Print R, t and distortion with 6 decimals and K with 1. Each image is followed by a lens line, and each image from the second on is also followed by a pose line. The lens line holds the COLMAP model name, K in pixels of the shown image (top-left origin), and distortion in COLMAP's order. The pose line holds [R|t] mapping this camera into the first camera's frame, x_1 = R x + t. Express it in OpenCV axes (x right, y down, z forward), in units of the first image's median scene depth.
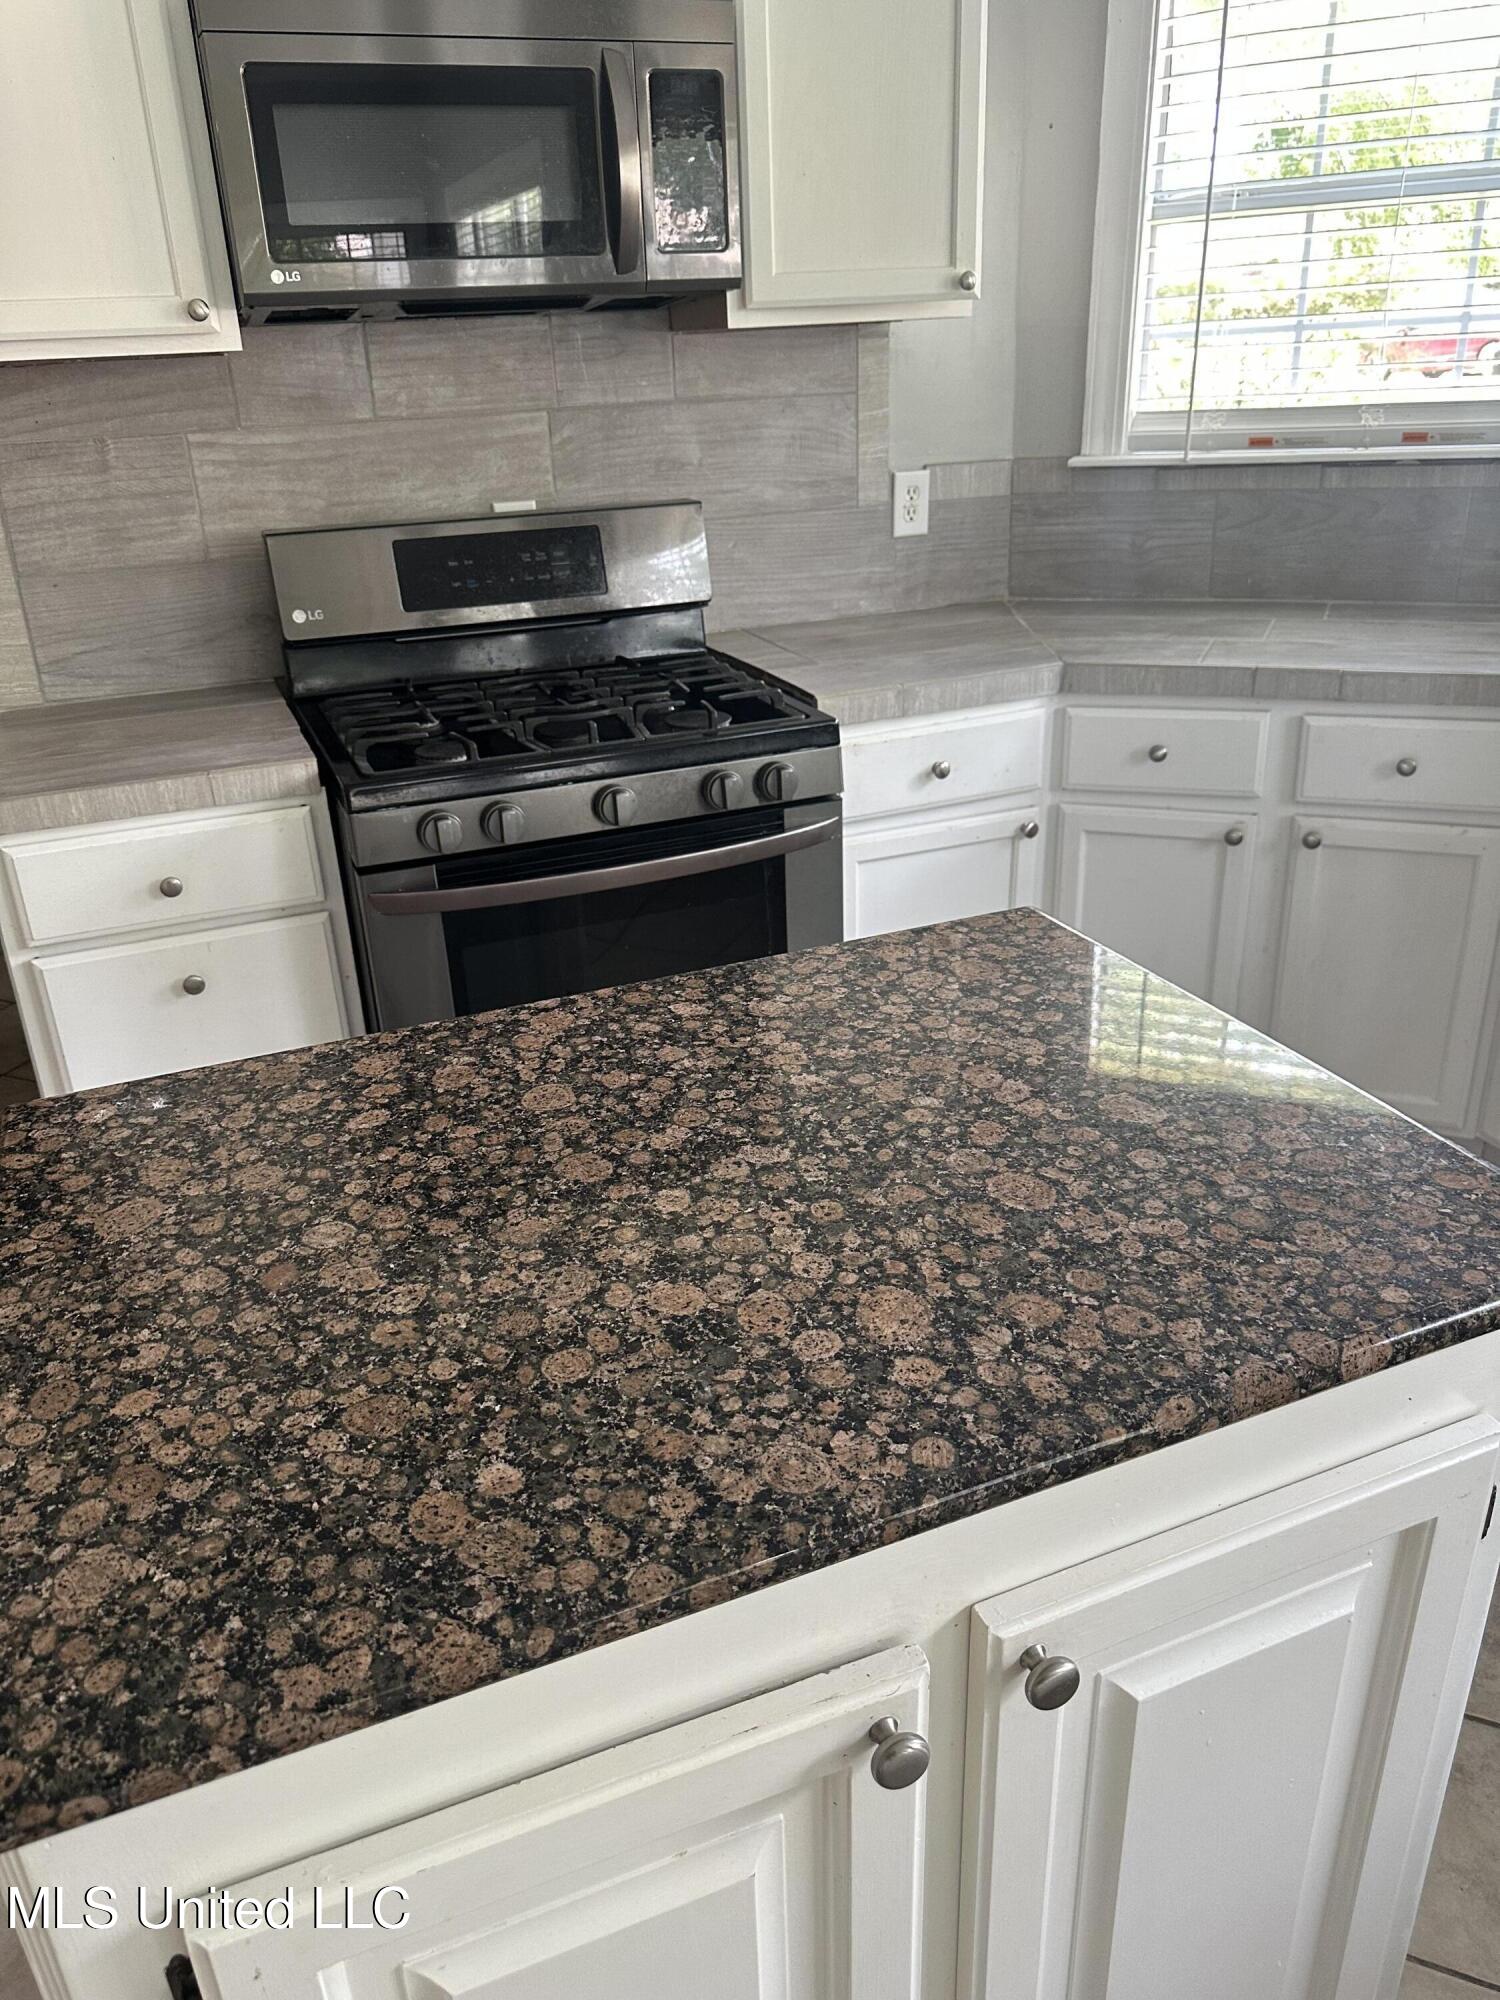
lens RADIAL K [[1426.4, 0, 753.7], [0, 1426.4, 1001.0], [0, 0, 1]] dist [0.042431, -0.061585]
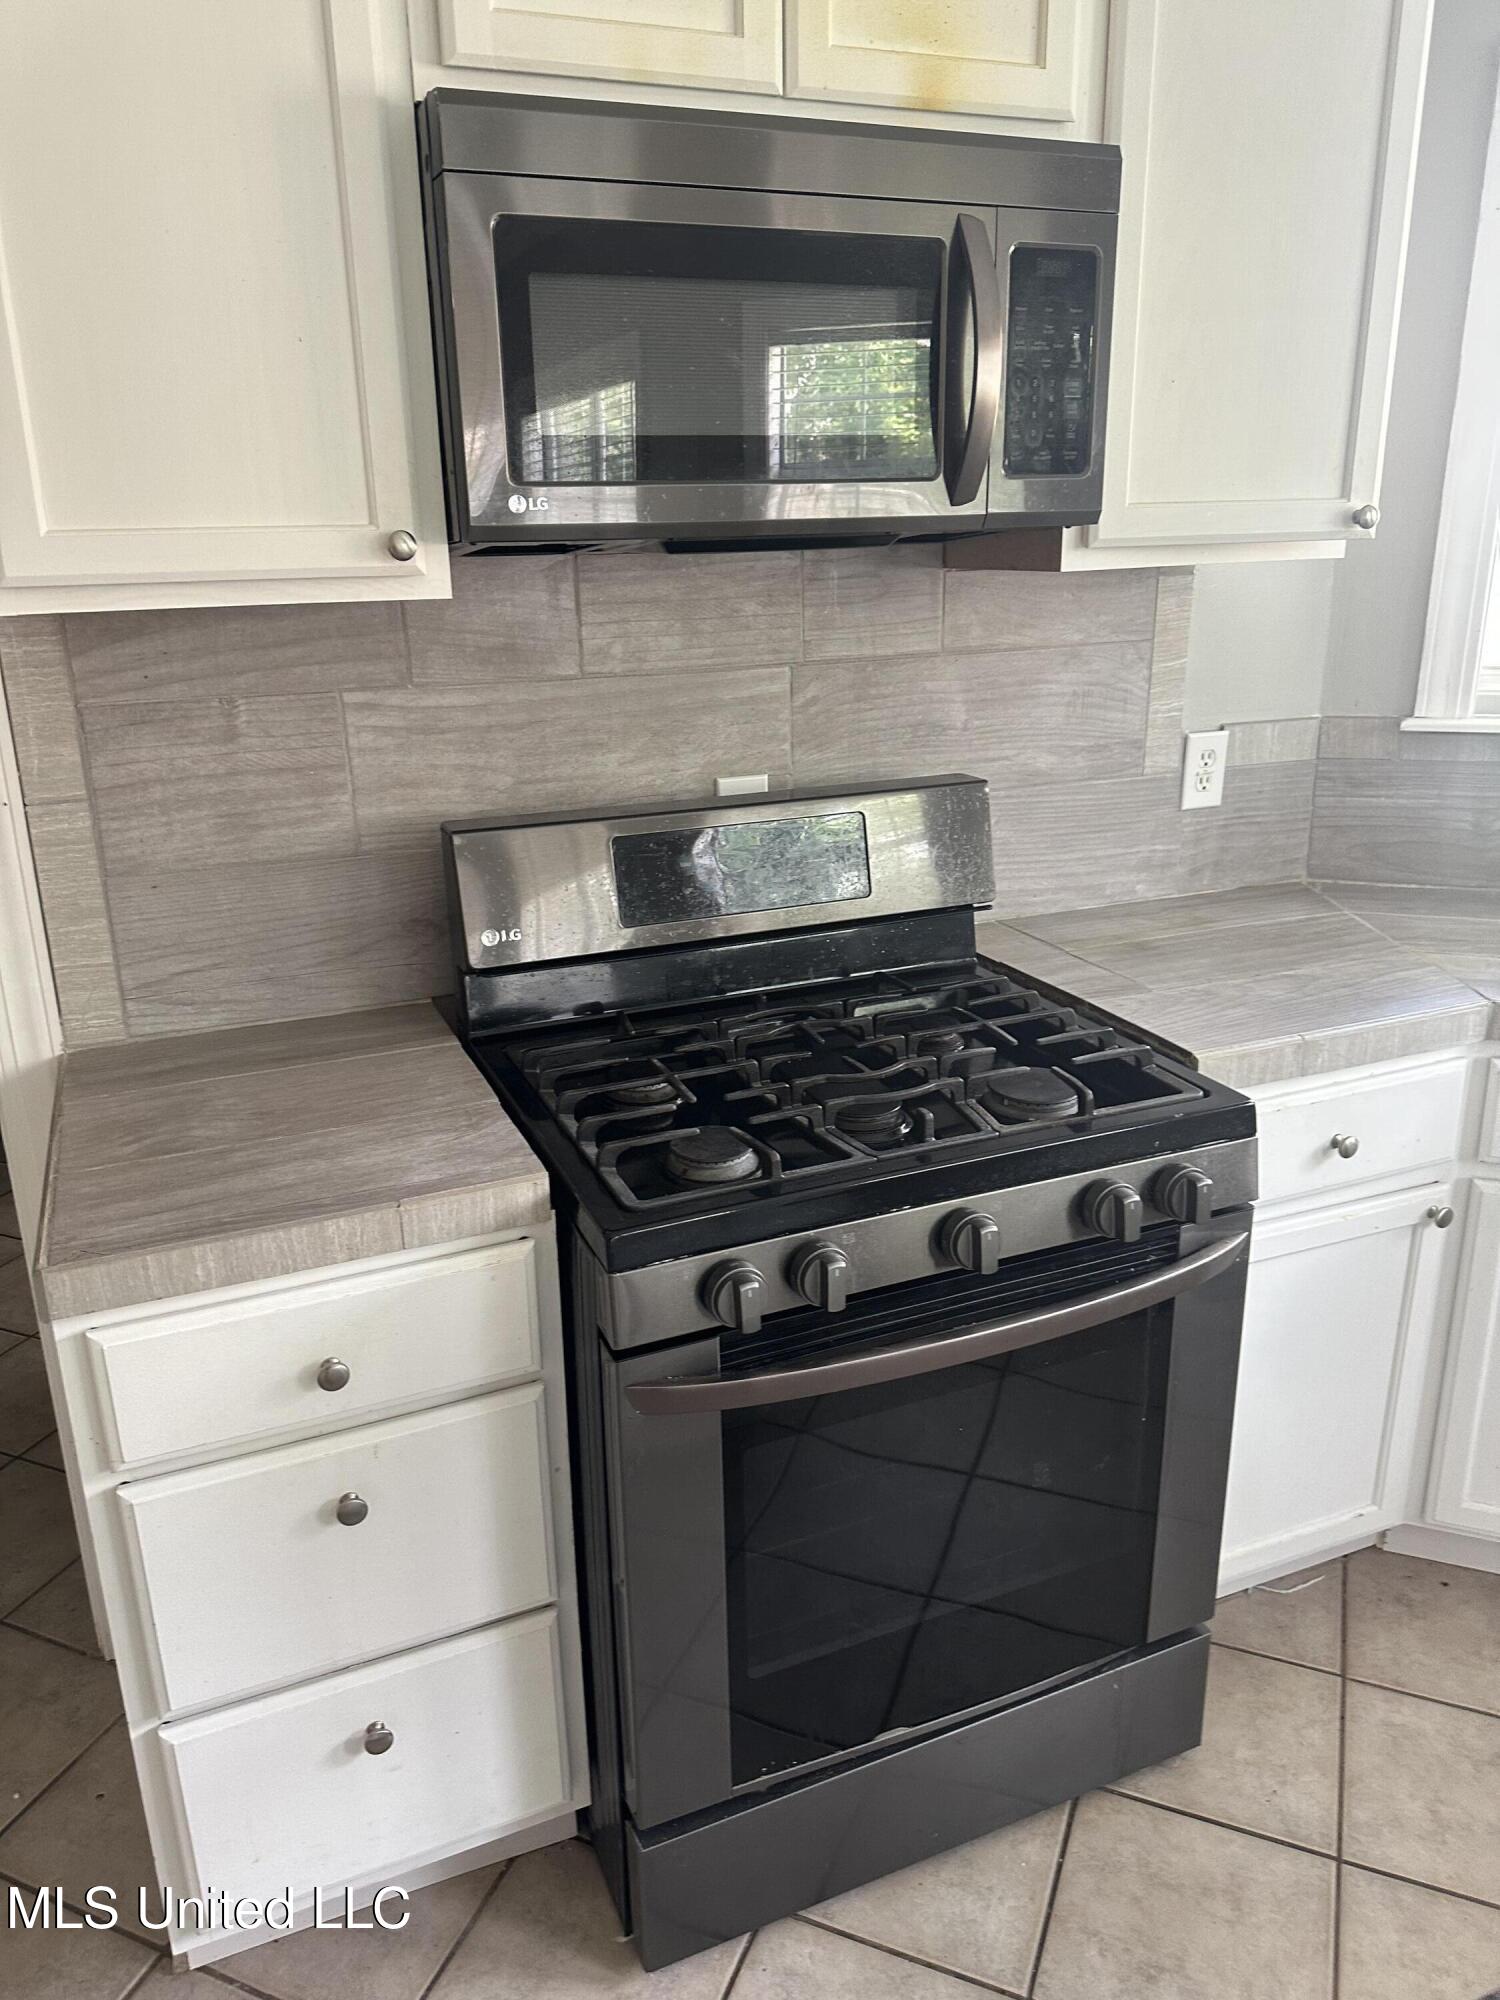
lens RADIAL K [[1426.4, 0, 760.4], [0, 1426.4, 1012.7], [0, 0, 1]] dist [0.042431, -0.061585]
pose [[0.999793, 0.012352, 0.016171, -0.184496], [-0.010530, 0.994063, -0.108293, -0.147938], [-0.017413, 0.108100, 0.993988, 0.263826]]
